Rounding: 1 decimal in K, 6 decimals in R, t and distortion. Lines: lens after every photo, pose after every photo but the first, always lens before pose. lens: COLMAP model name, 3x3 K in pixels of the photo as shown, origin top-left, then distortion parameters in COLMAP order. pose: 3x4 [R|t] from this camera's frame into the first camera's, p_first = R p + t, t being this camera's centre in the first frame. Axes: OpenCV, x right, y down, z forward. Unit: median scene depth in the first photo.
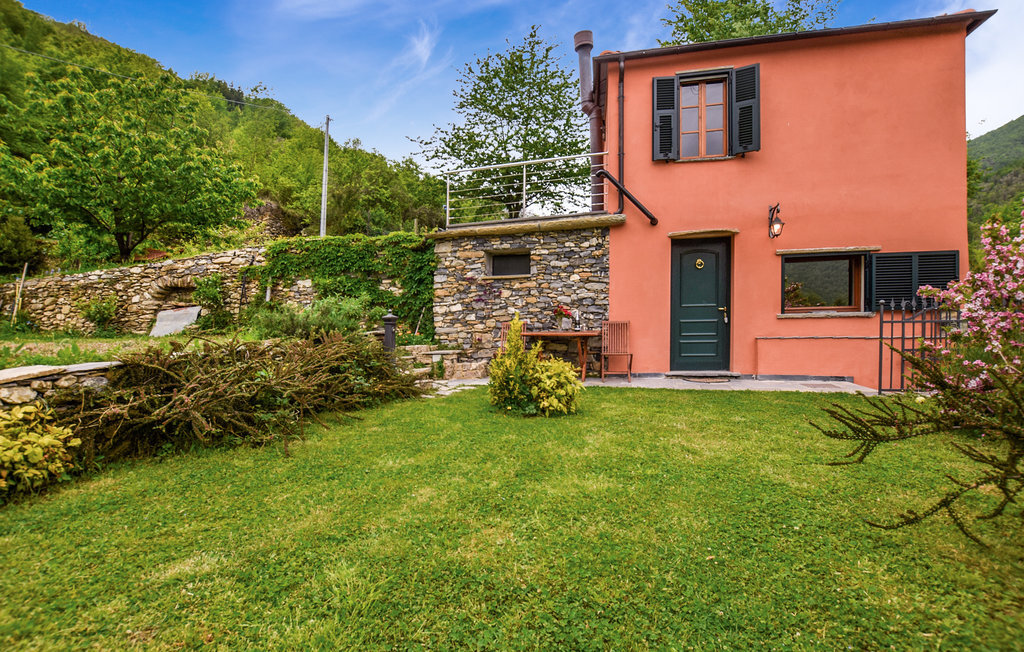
lens RADIAL K [[531.2, 0, 518.6], [0, 531.2, 326.5], [0, 0, 1]] dist [-0.048231, 0.010480]
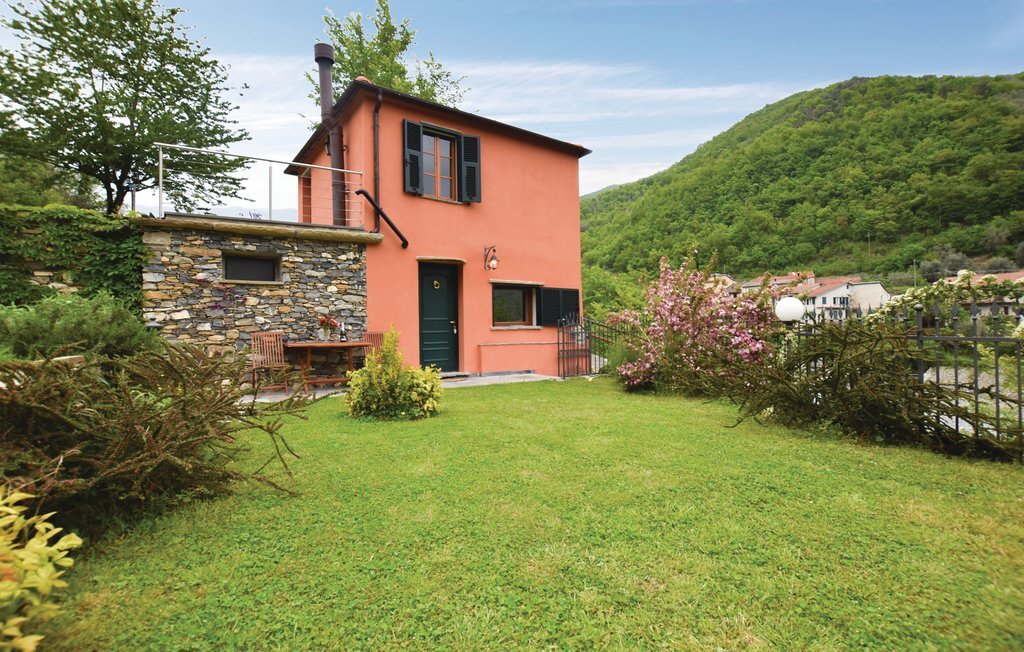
lens RADIAL K [[531.2, 0, 518.6], [0, 531.2, 326.5], [0, 0, 1]] dist [-0.048231, 0.010480]
pose [[0.593125, 0.010693, 0.805039, -0.492319], [0.007193, 0.999802, -0.018579, 0.000740], [-0.805078, 0.016810, 0.592931, 0.120743]]
